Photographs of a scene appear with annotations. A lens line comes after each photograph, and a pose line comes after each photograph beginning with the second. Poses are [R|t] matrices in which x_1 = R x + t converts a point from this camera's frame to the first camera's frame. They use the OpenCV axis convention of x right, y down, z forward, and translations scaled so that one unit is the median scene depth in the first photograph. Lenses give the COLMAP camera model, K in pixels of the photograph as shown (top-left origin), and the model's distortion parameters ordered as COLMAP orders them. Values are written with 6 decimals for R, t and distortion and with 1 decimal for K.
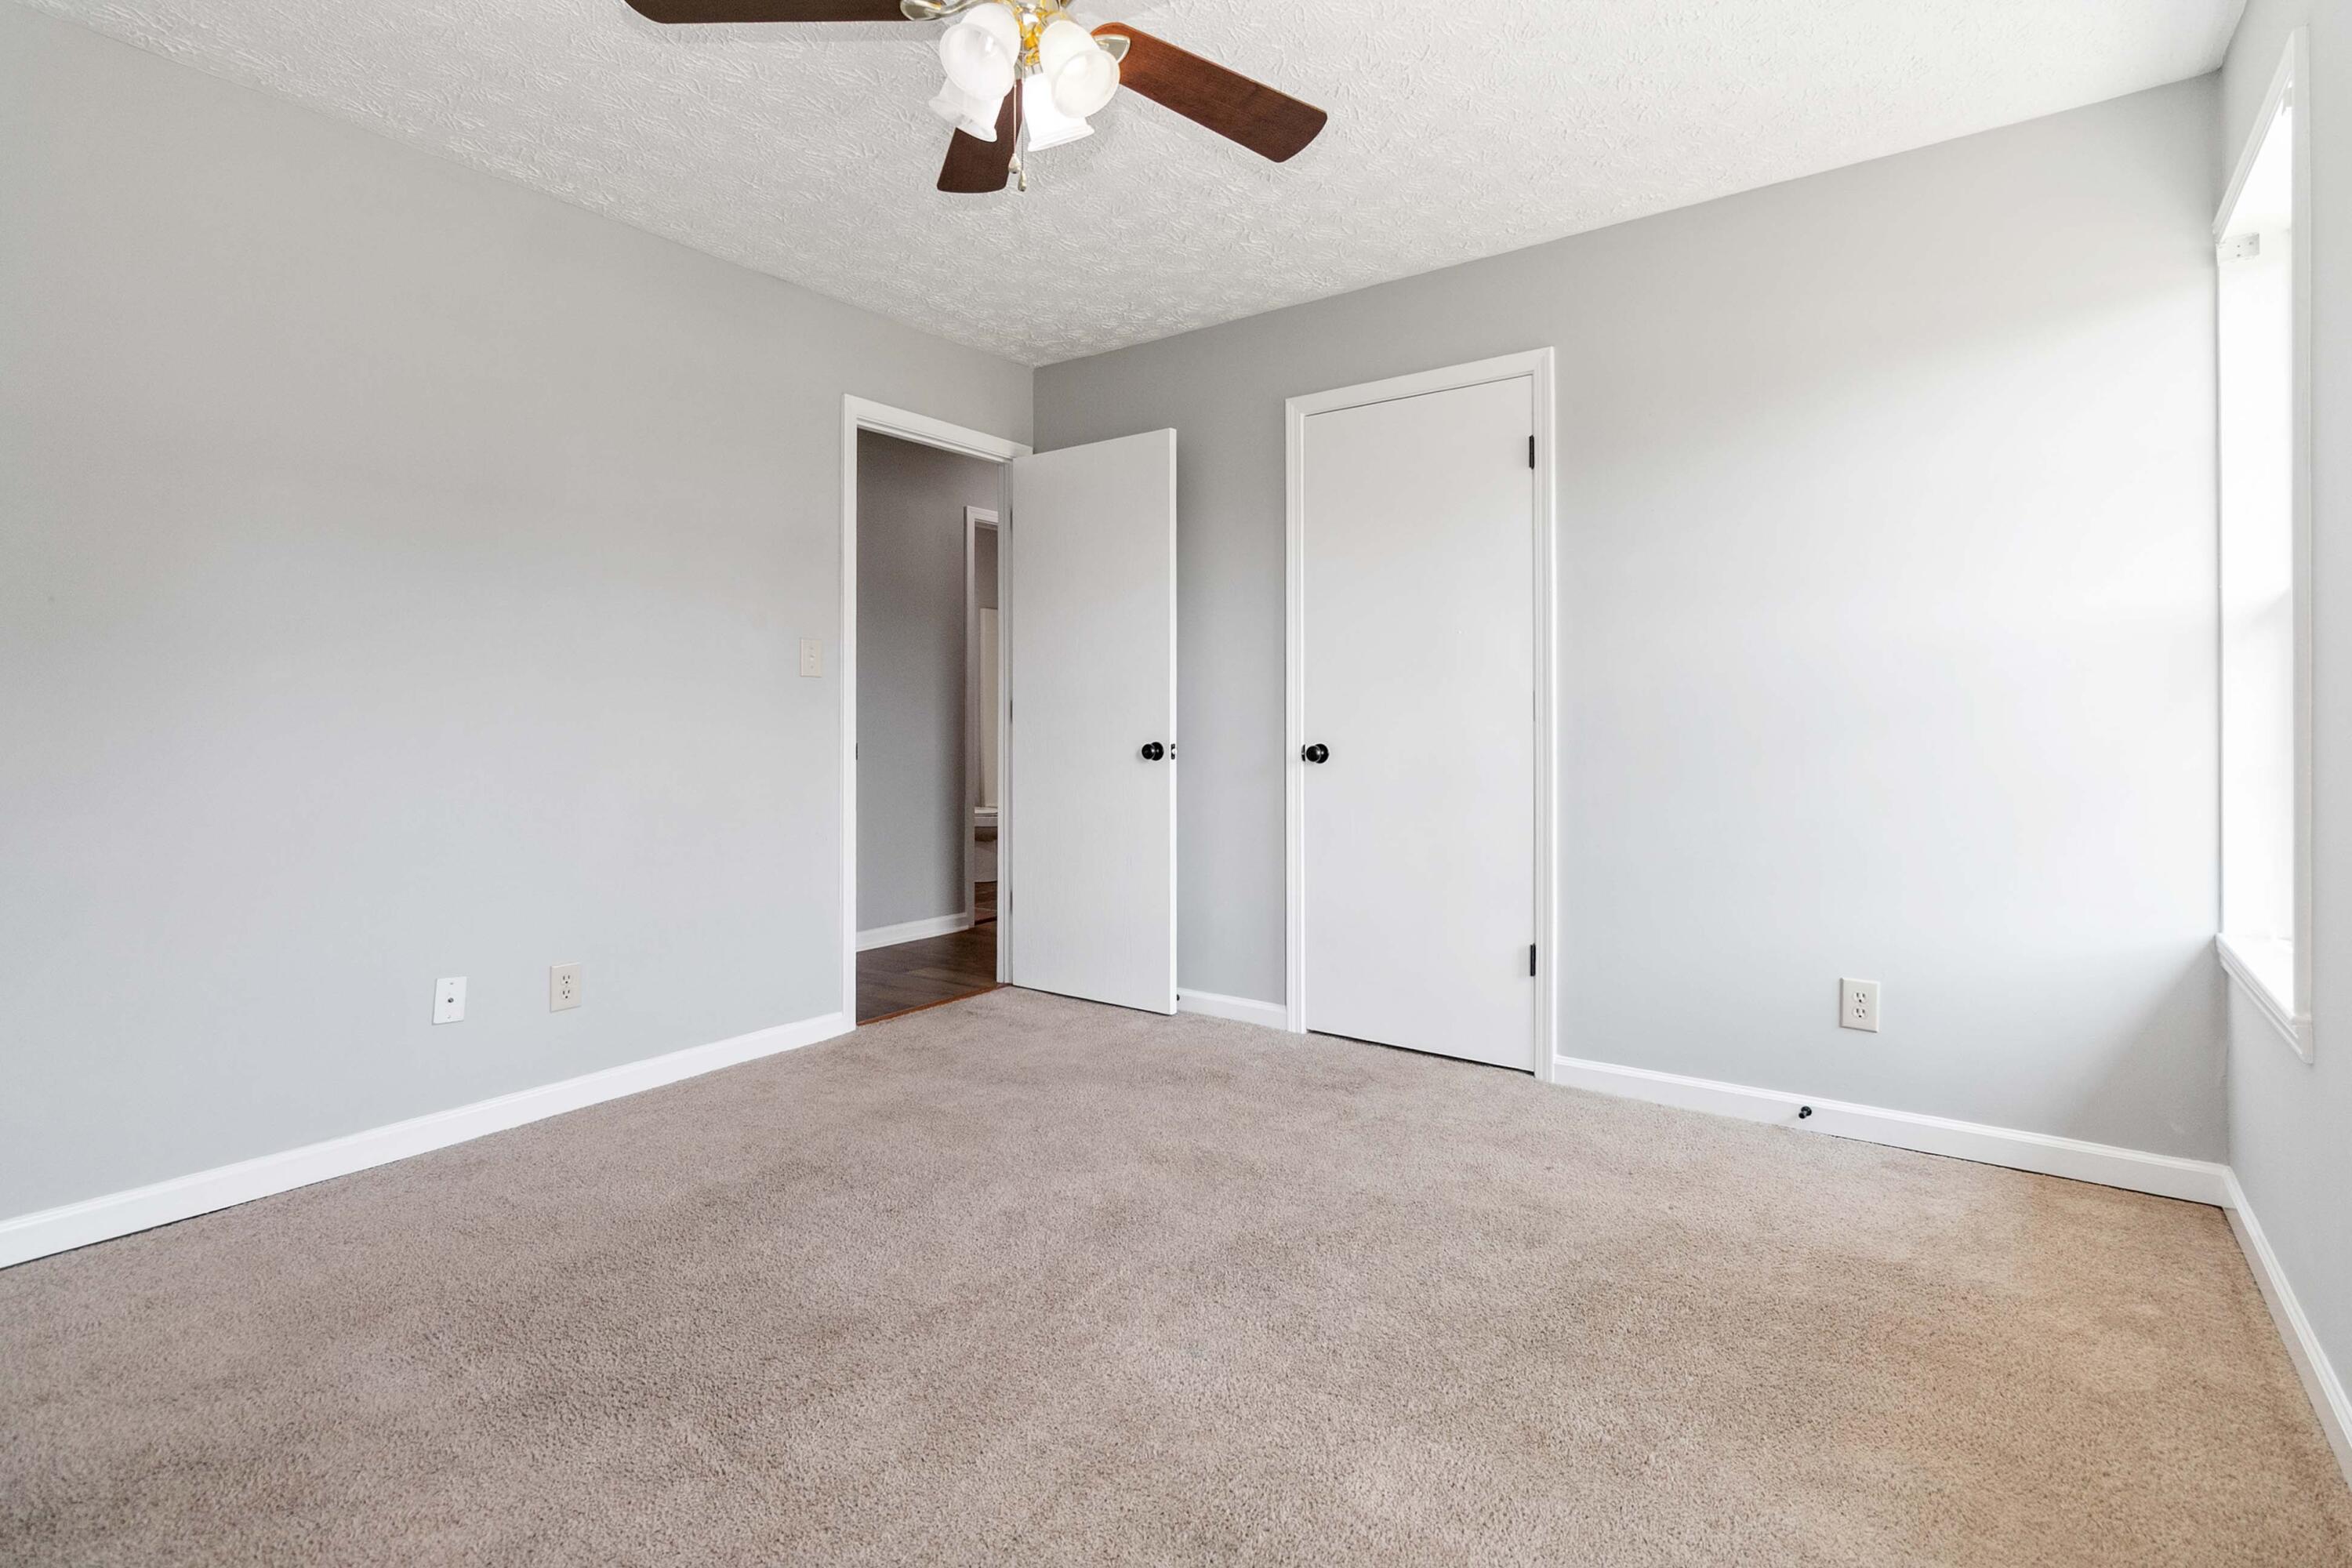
lens RADIAL K [[1108.3, 0, 1233.3], [0, 1108.3, 718.1], [0, 0, 1]] dist [-0.000173, 0.001040]
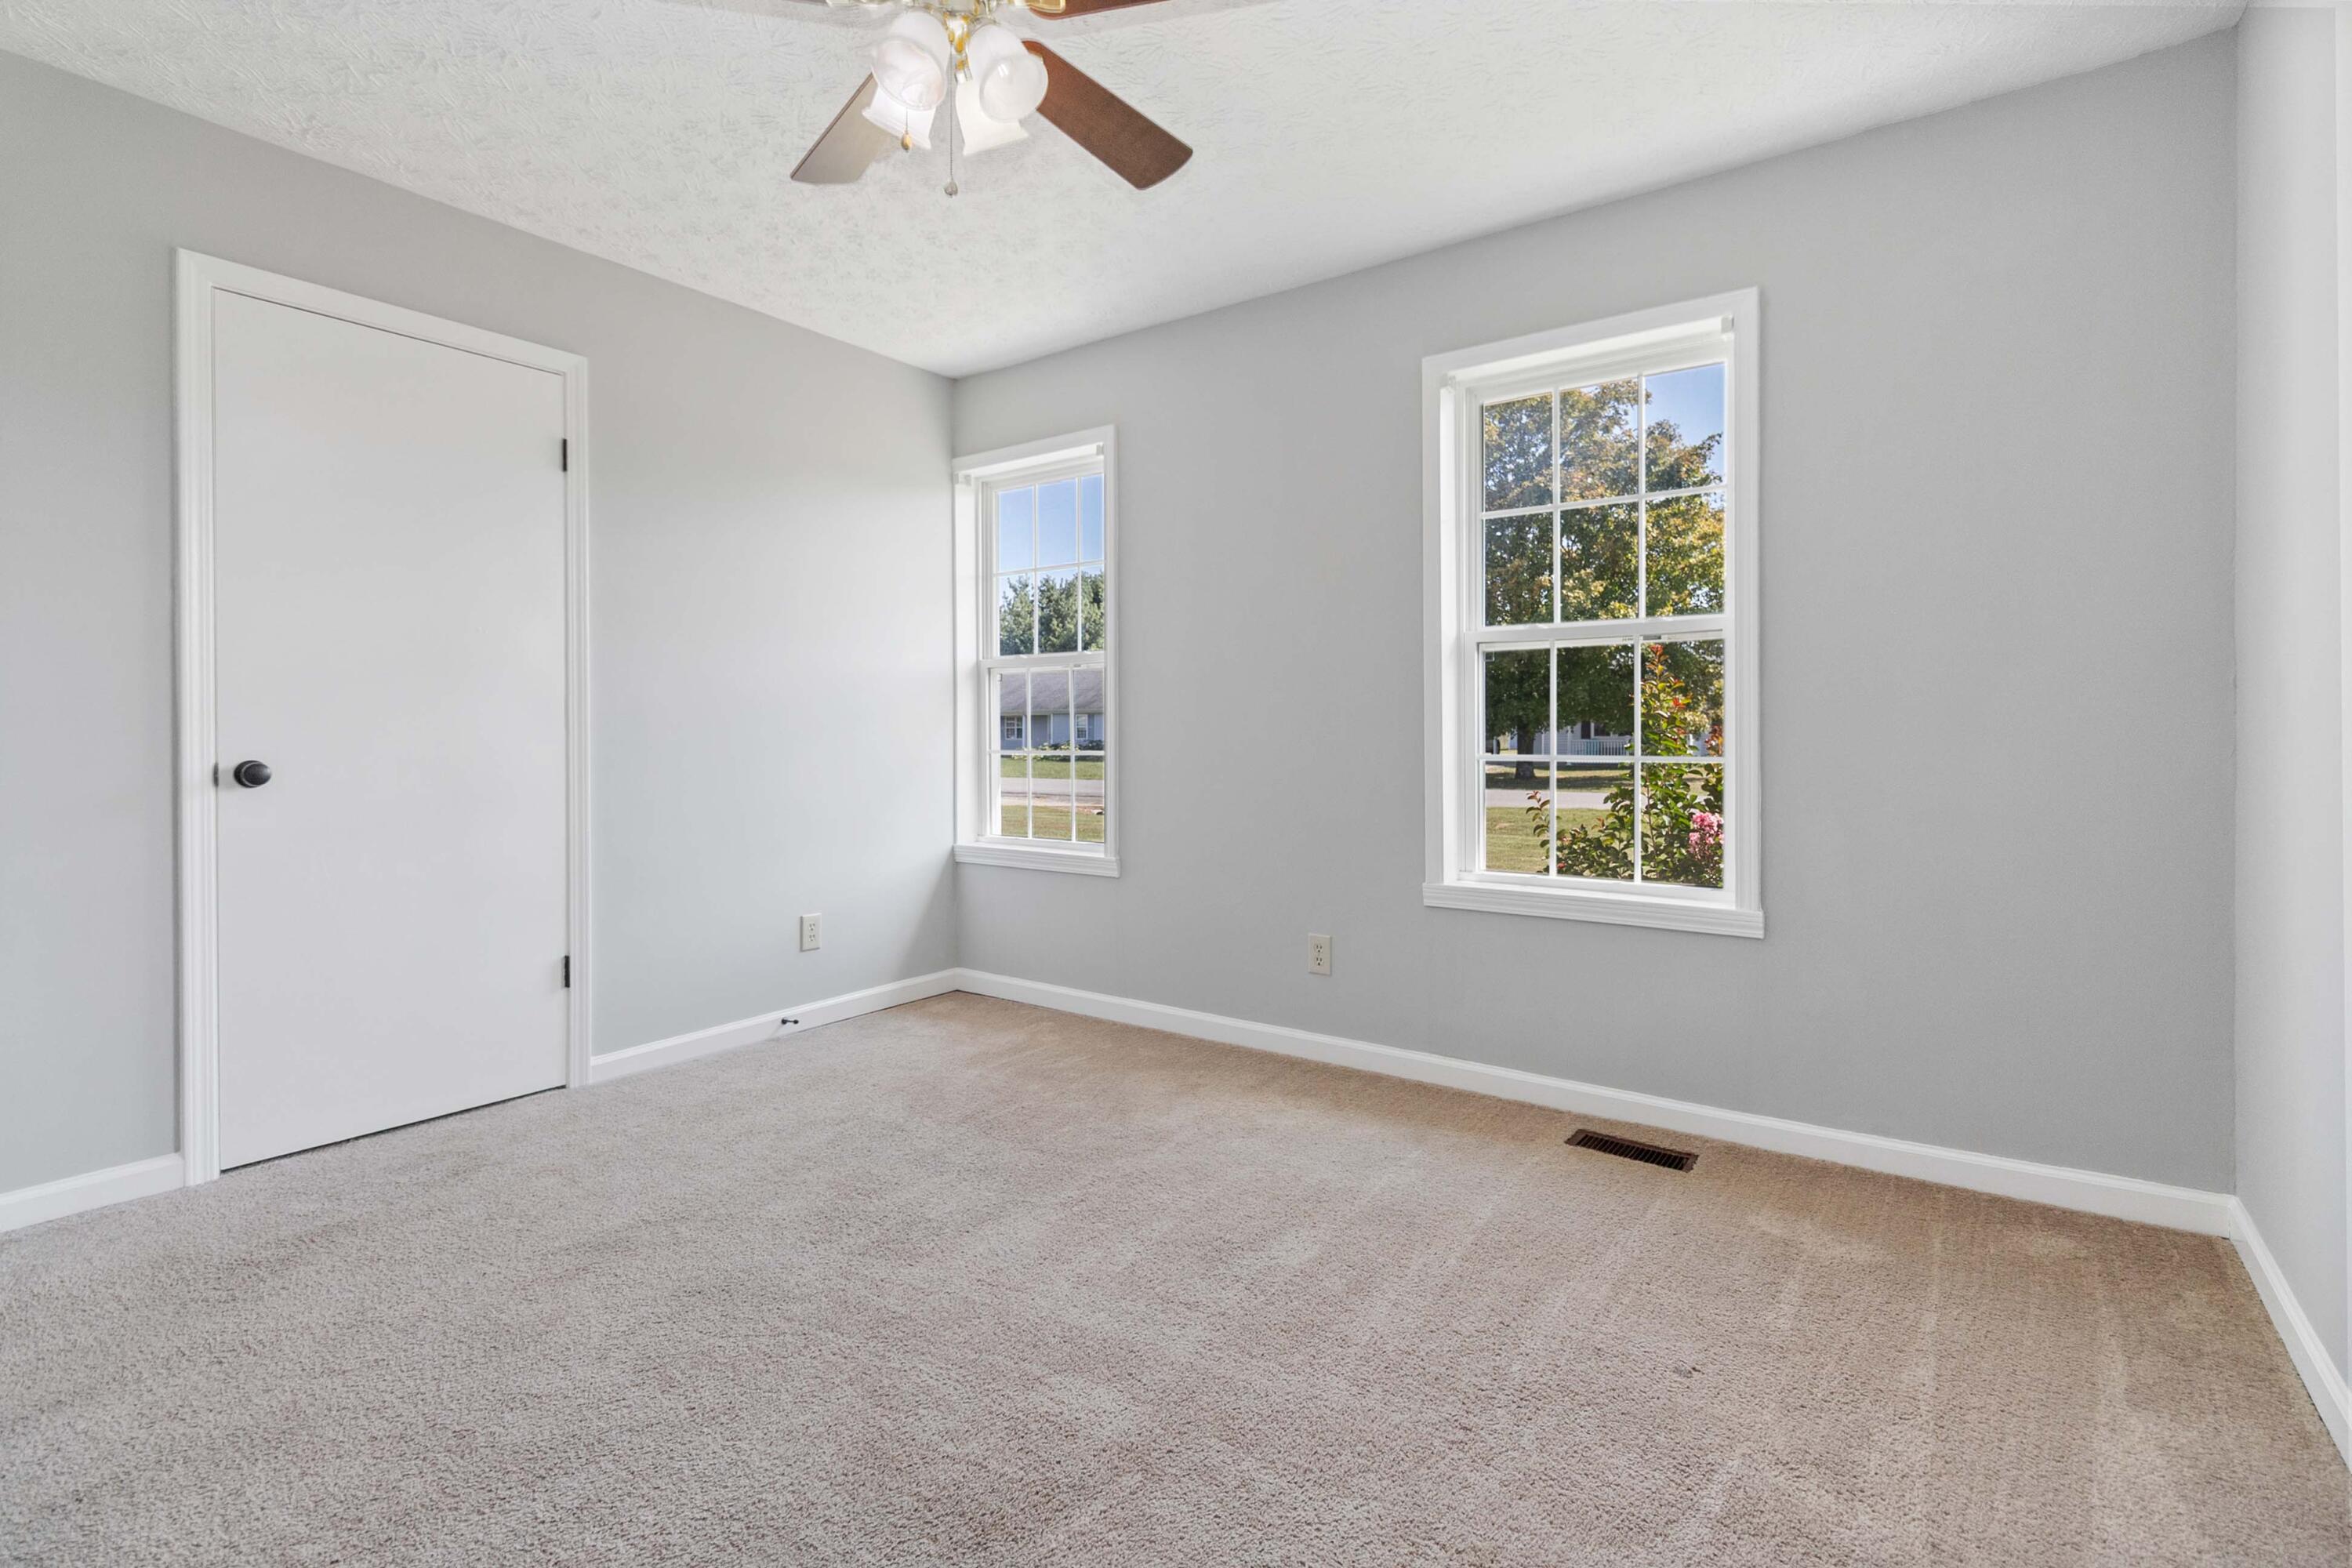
lens RADIAL K [[1108.3, 0, 1147.5], [0, 1108.3, 741.6], [0, 0, 1]] dist [-0.000173, 0.001040]
pose [[0.027649, -0.003405, 0.999612, -0.714544], [0.003971, 0.999987, 0.003296, 0.013157], [-0.999610, 0.003878, 0.027662, 0.465622]]
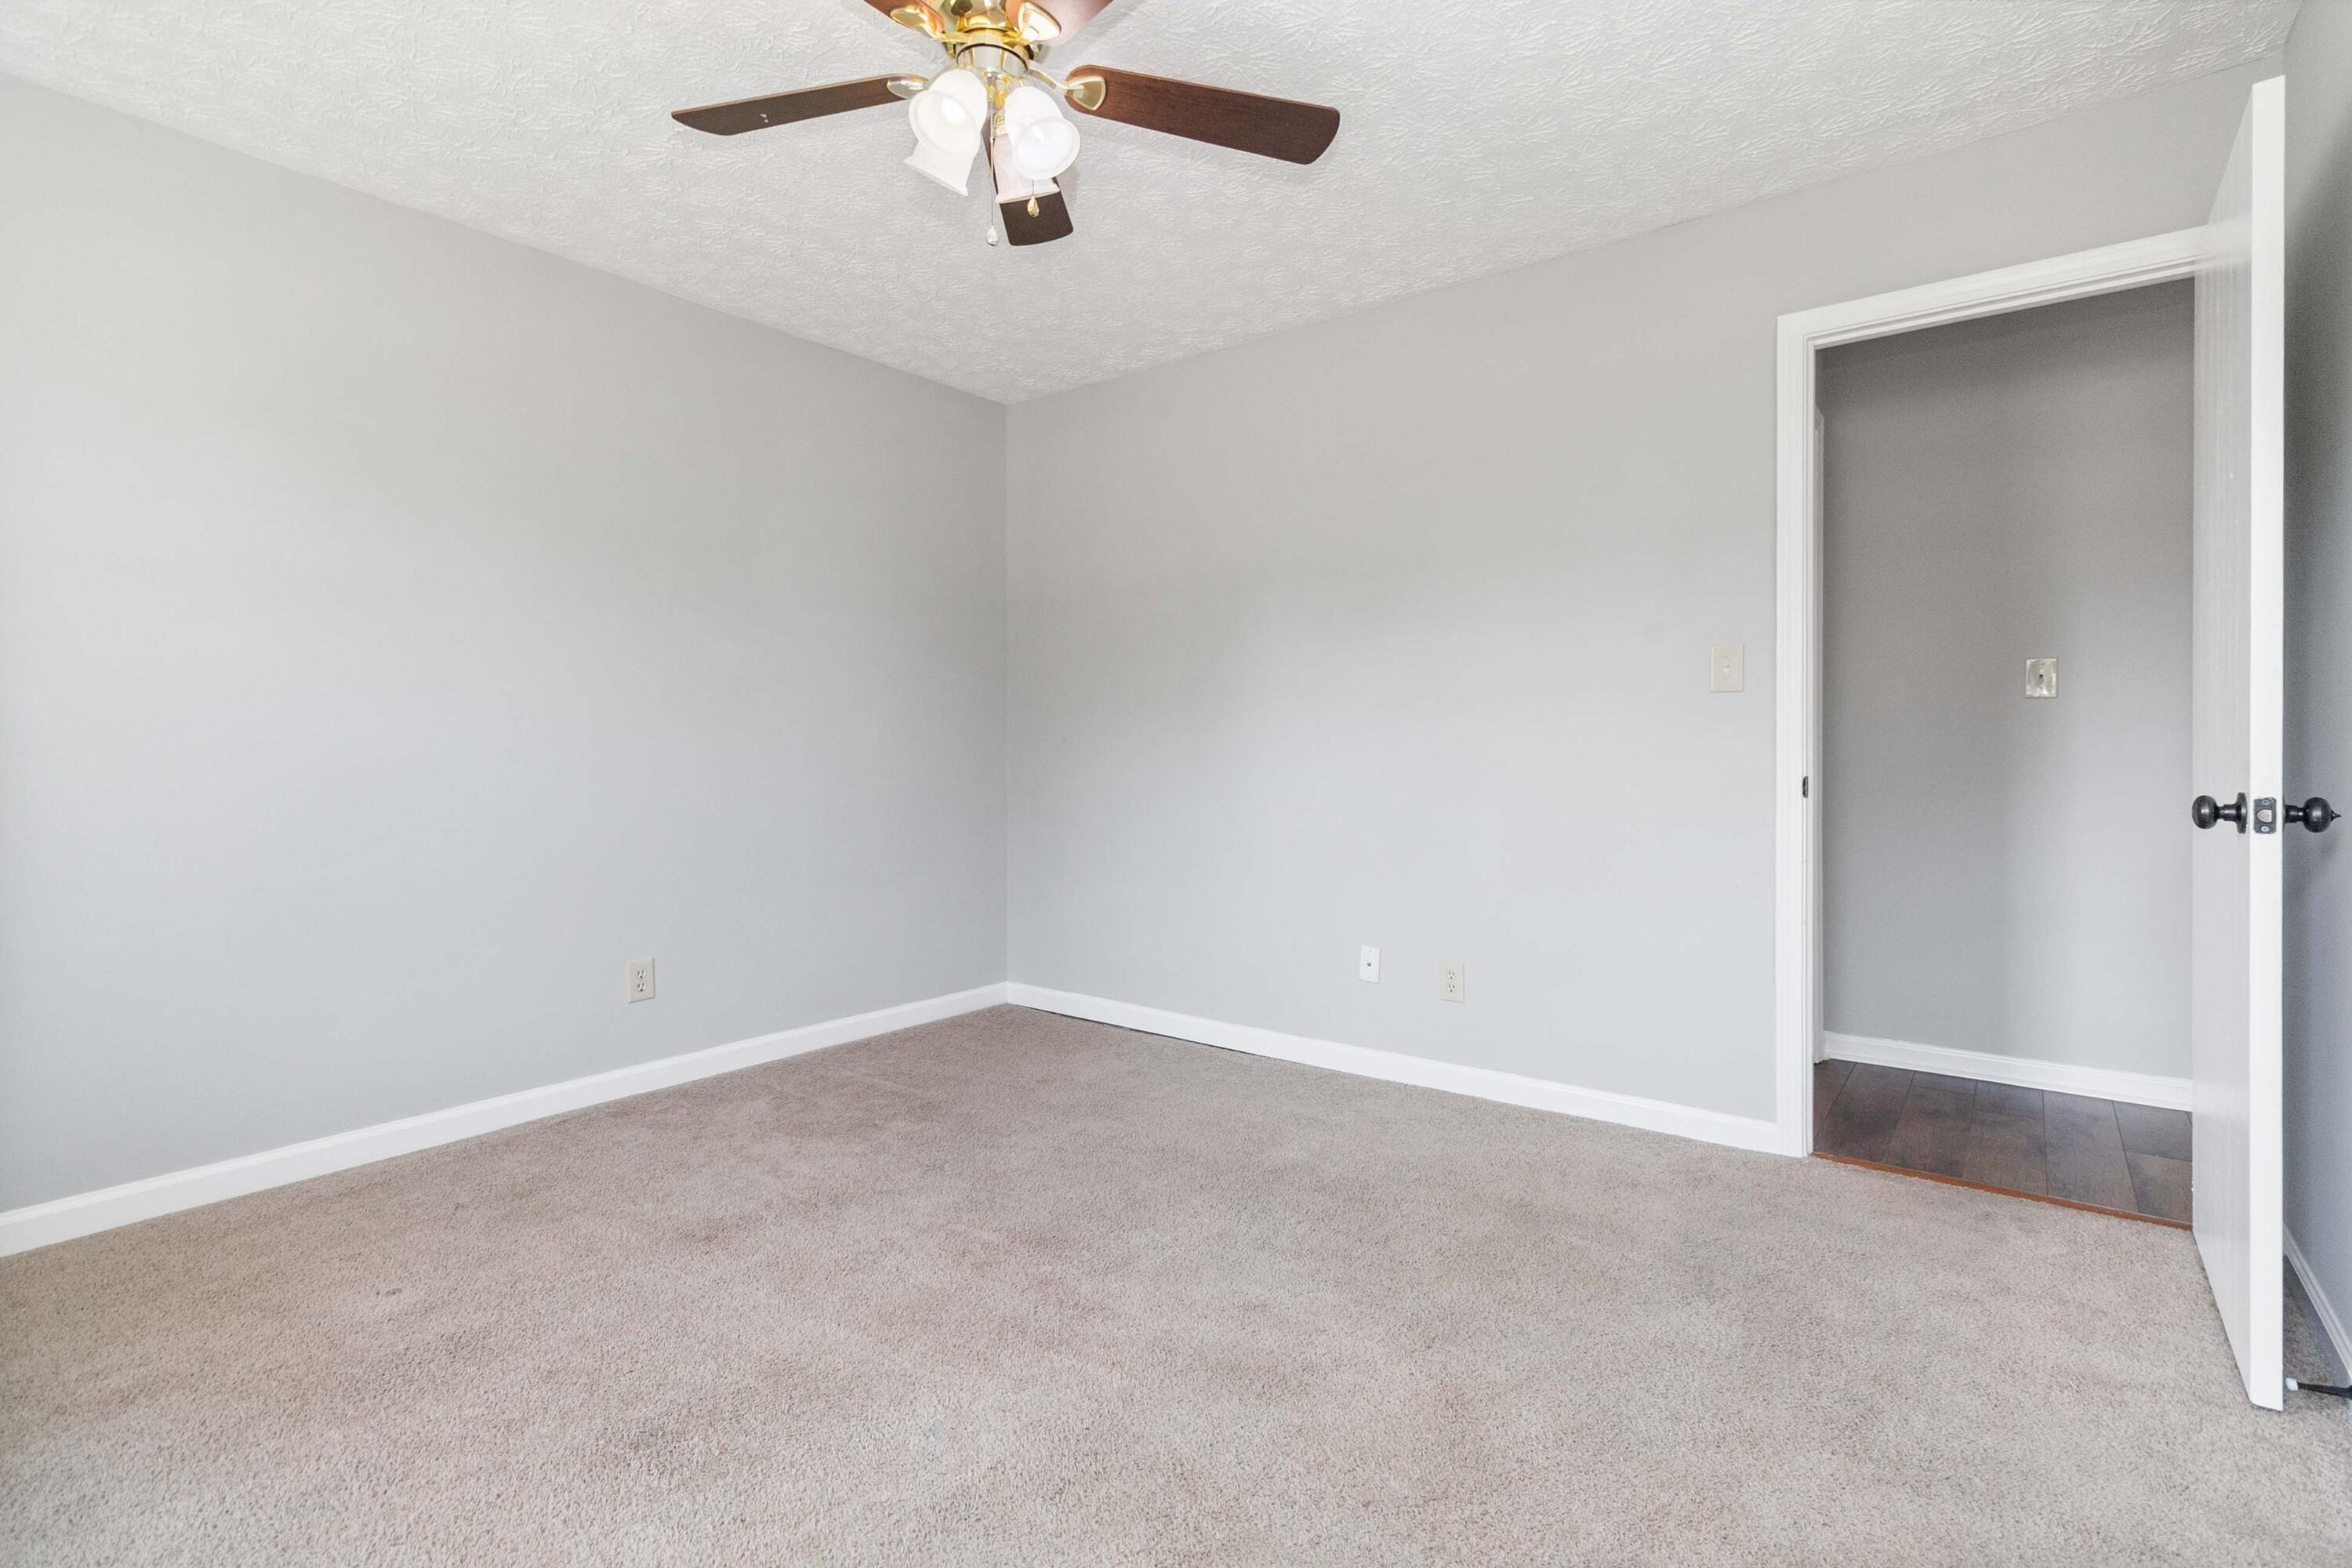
lens RADIAL K [[1108.3, 0, 1172.5], [0, 1108.3, 747.3], [0, 0, 1]] dist [-0.000173, 0.001040]
pose [[-0.048370, -0.001012, -0.998829, 0.510026], [0.006061, 0.999981, -0.001307, 0.003308], [0.998811, -0.006117, -0.048363, 0.728273]]
